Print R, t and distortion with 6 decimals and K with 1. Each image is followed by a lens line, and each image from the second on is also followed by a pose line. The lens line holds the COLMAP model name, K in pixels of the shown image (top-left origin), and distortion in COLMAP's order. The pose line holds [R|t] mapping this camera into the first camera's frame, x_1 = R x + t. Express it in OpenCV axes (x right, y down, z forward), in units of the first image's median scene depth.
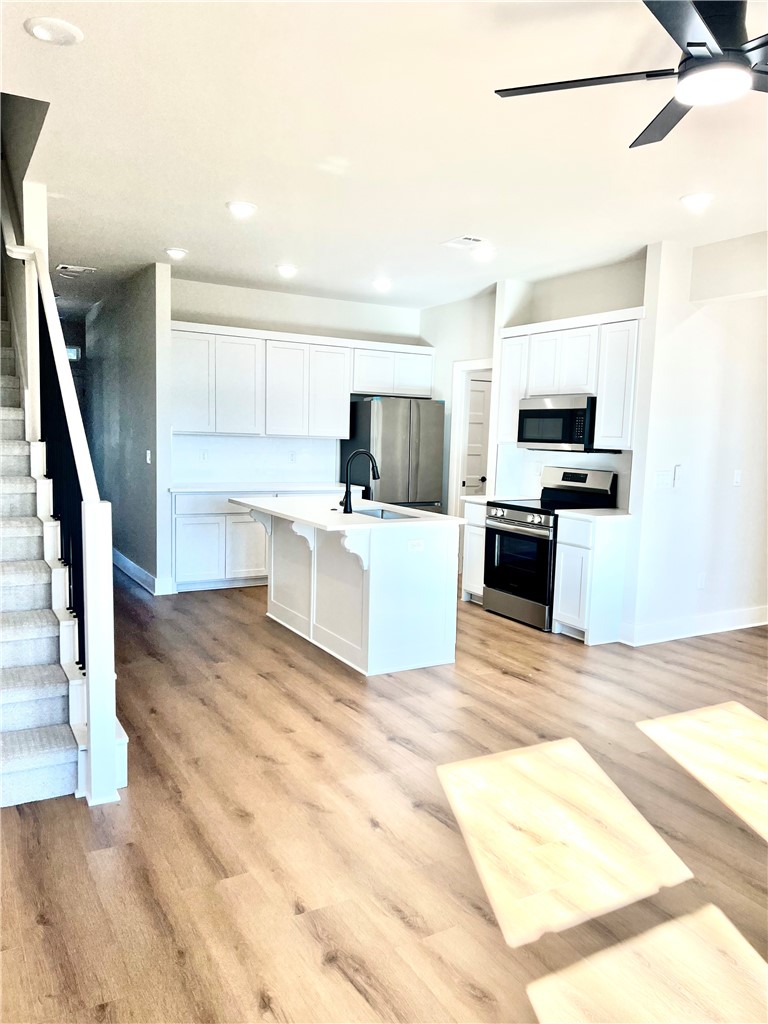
lens RADIAL K [[757.6, 0, 384.0], [0, 757.6, 512.0], [0, 0, 1]] dist [0.125137, -0.000081]
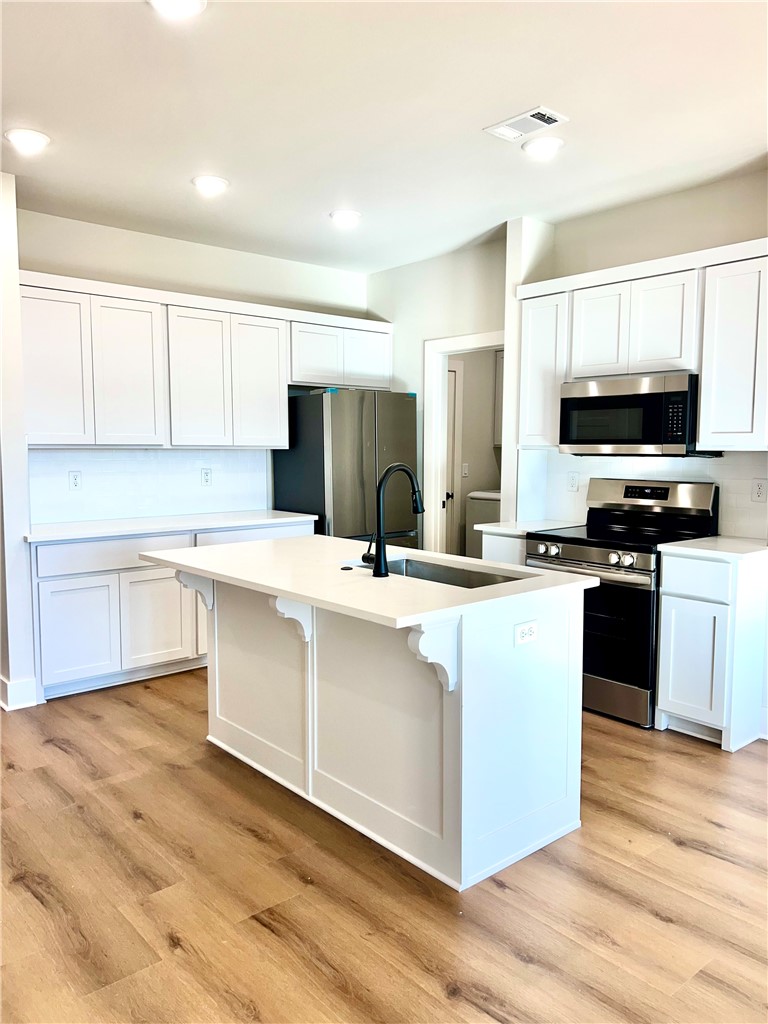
lens RADIAL K [[779.5, 0, 384.0], [0, 779.5, 512.0], [0, 0, 1]] dist [0.041801, -0.001780]
pose [[0.981997, -0.044858, 0.183491, -0.124443], [0.047805, 0.998789, -0.011667, -0.032738], [-0.182746, 0.020229, 0.982952, 0.359688]]
